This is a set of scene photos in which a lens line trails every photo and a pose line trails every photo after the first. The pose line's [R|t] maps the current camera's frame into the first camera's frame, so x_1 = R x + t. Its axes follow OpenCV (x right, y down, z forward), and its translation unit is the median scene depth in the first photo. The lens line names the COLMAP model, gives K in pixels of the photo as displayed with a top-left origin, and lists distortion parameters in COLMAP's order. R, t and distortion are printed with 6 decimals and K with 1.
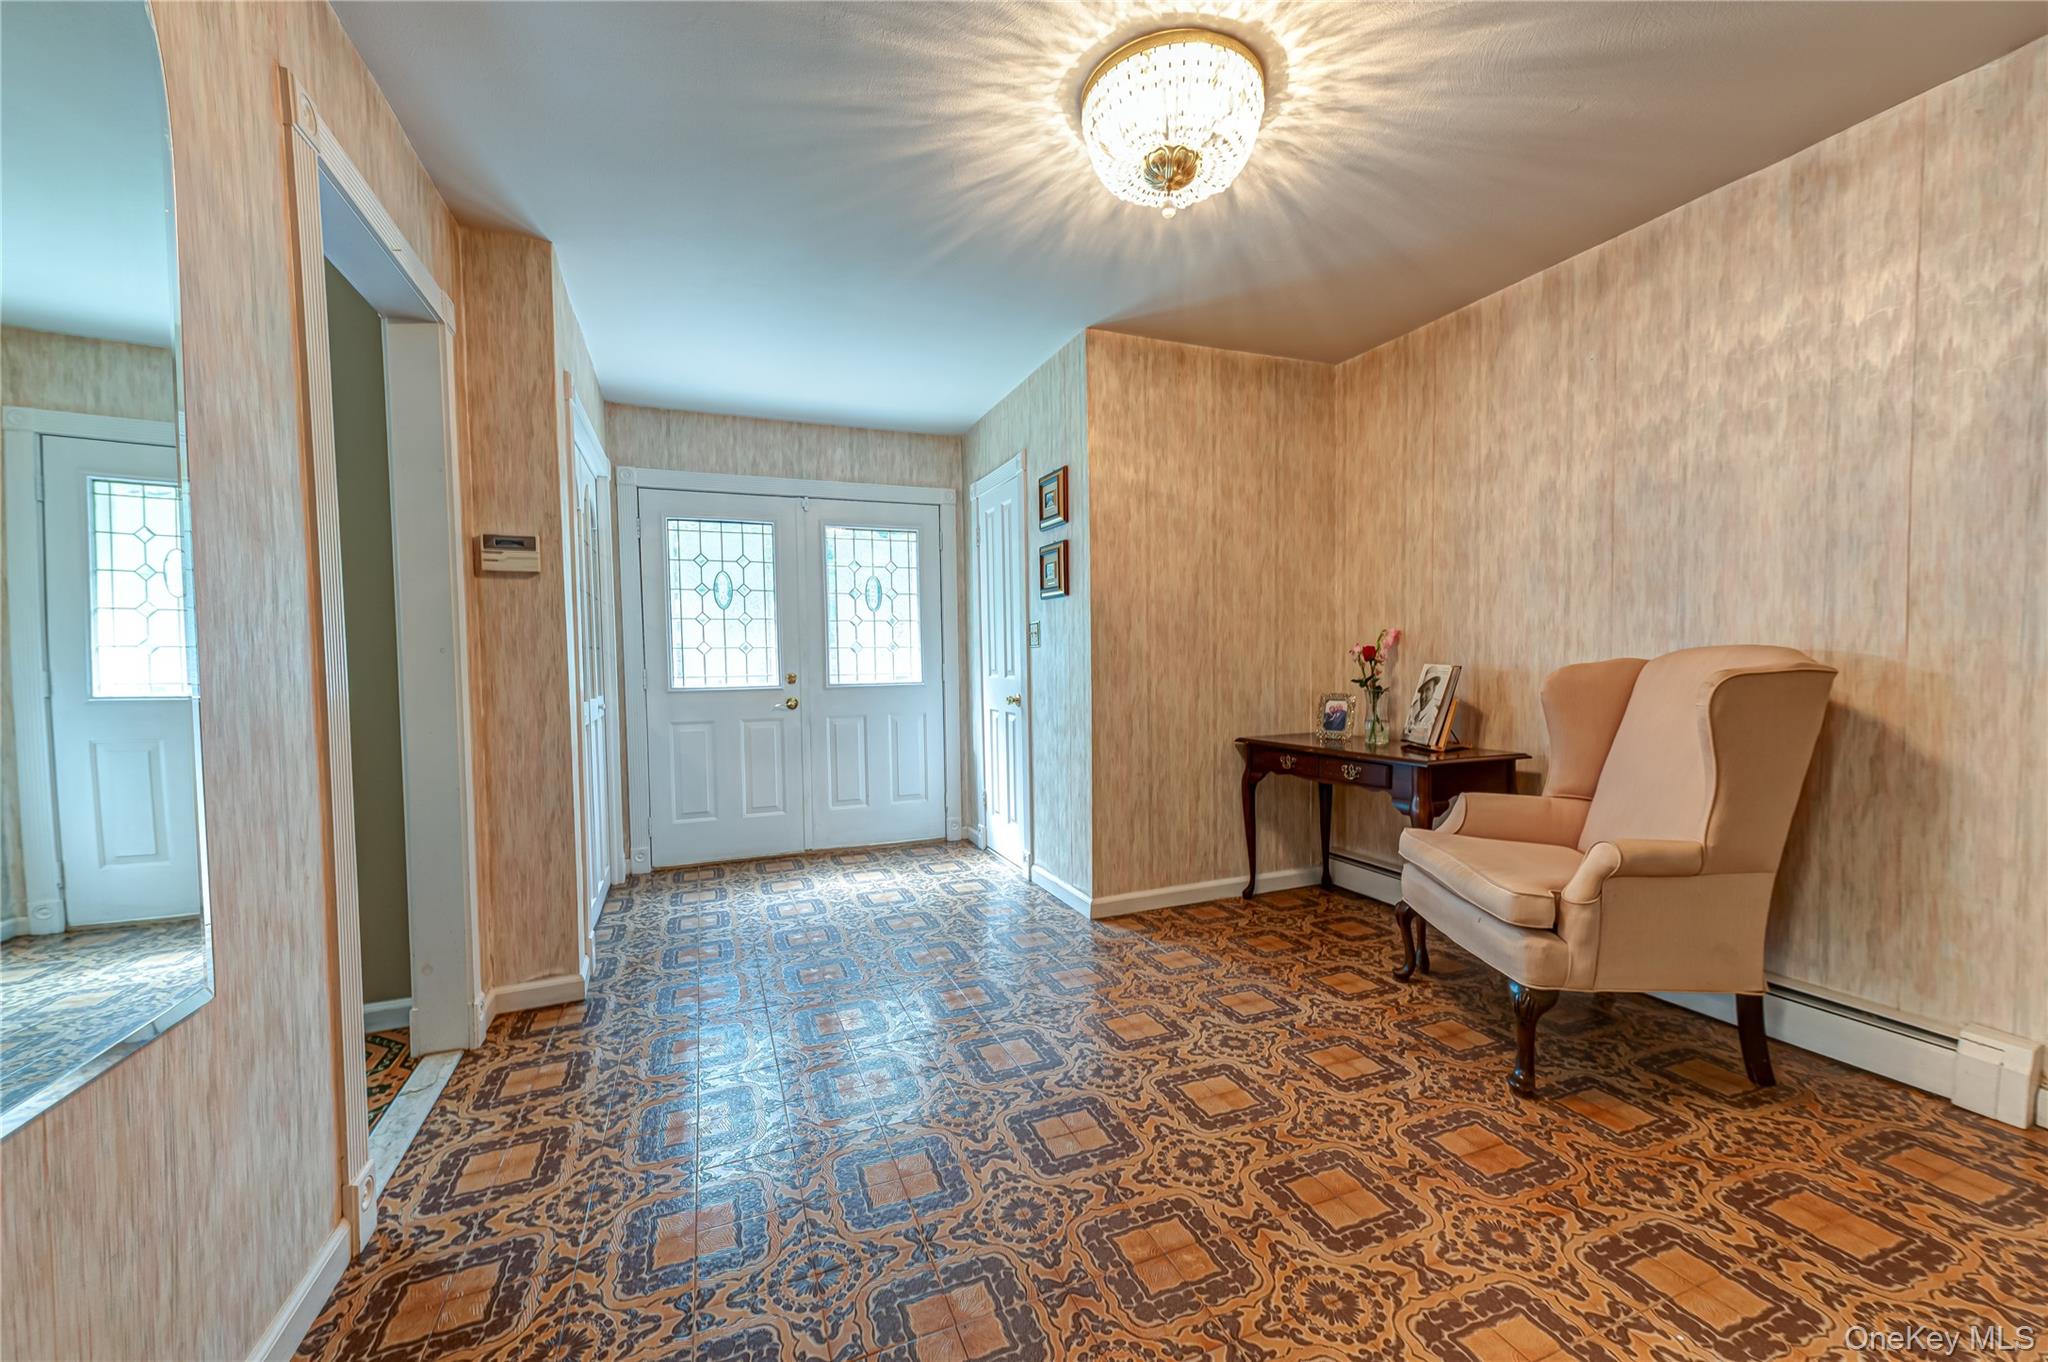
lens RADIAL K [[796.9, 0, 1019.3], [0, 796.9, 689.3], [0, 0, 1]] dist [0.011975, -0.000065]
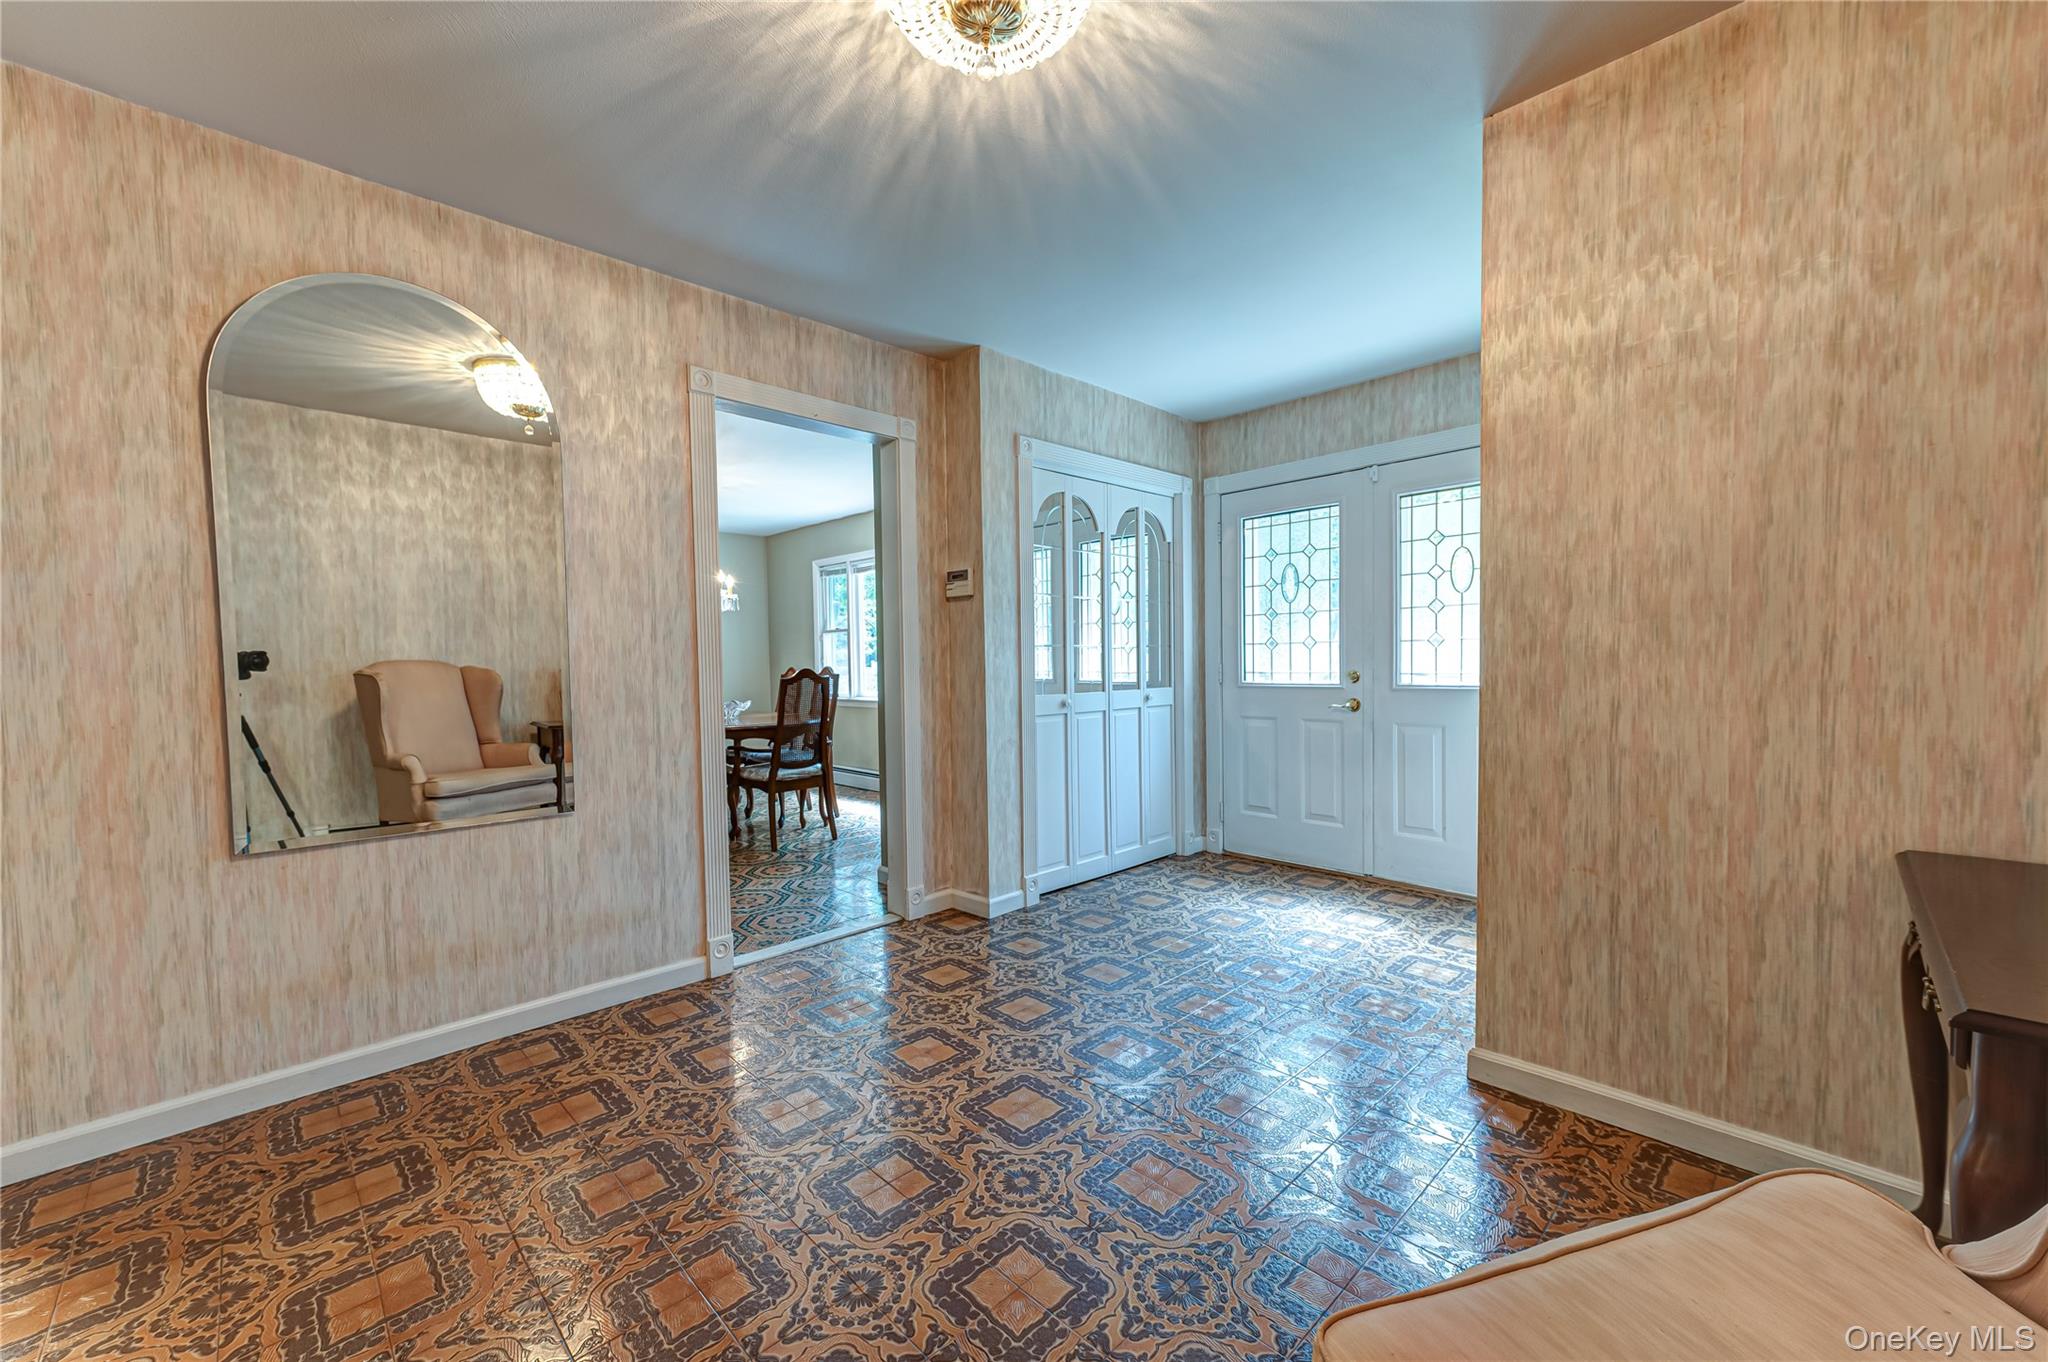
lens RADIAL K [[796.9, 0, 1020.2], [0, 796.9, 688.1], [0, 0, 1]] dist [0.011975, -0.000065]
pose [[0.377438, 0.041851, -0.925089, 0.479924], [-0.026645, 0.999055, 0.034326, -0.025880], [0.925651, 0.011693, 0.378197, 0.396129]]
